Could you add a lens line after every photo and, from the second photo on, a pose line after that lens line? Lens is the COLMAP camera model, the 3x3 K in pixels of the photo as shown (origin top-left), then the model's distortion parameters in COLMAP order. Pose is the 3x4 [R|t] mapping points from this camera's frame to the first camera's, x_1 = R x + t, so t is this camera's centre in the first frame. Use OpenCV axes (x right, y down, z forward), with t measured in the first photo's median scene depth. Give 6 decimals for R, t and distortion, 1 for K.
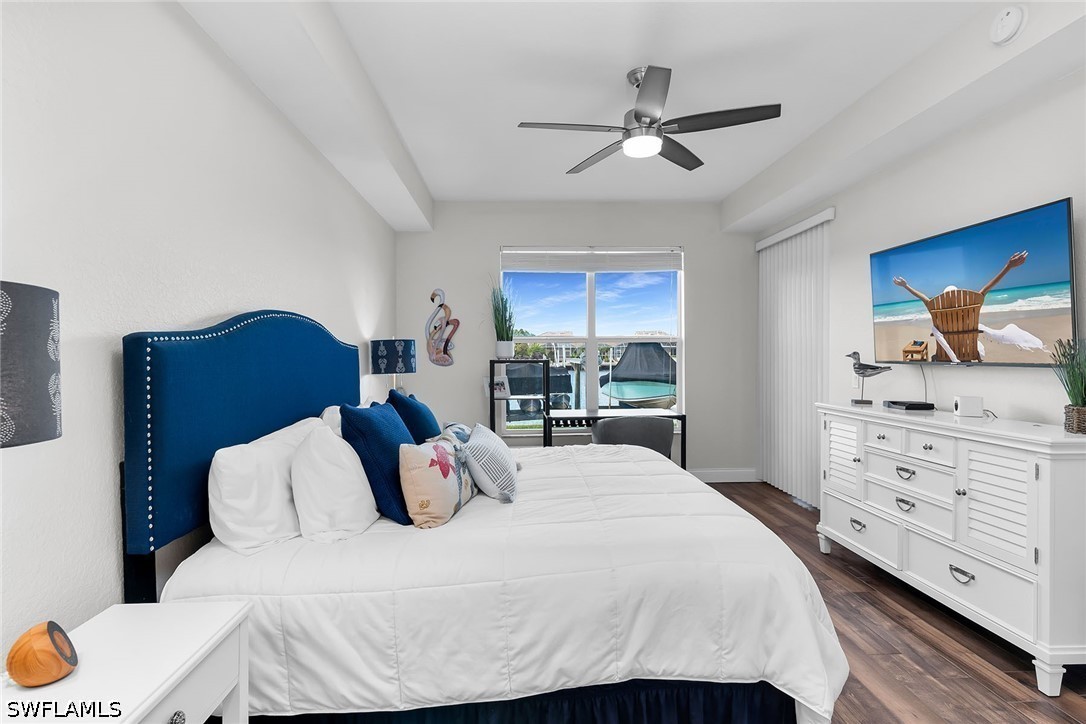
lens RADIAL K [[551.8, 0, 543.2], [0, 551.8, 348.0], [0, 0, 1]] dist [-0.000517, -0.000307]
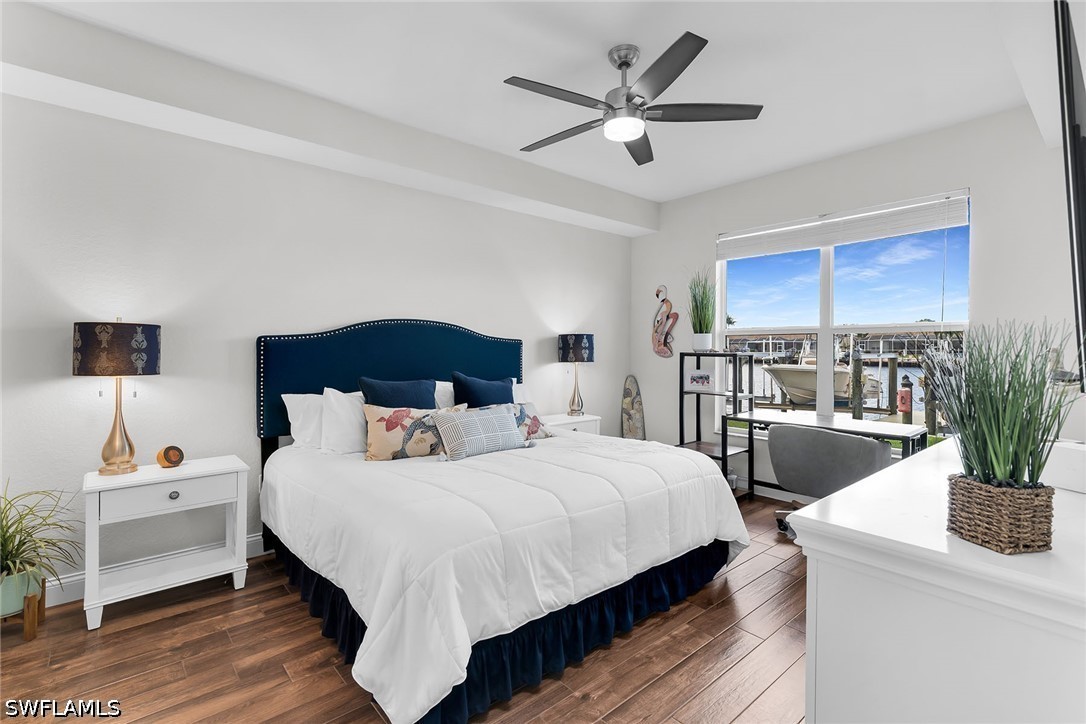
lens RADIAL K [[521.8, 0, 547.1], [0, 521.8, 350.6], [0, 0, 1]] dist [0.002509, 0.000199]
pose [[0.576583, 0.013717, -0.816924, 0.513246], [0.004883, 0.999783, 0.020234, -0.001964], [0.817024, -0.015656, 0.576391, 0.233370]]
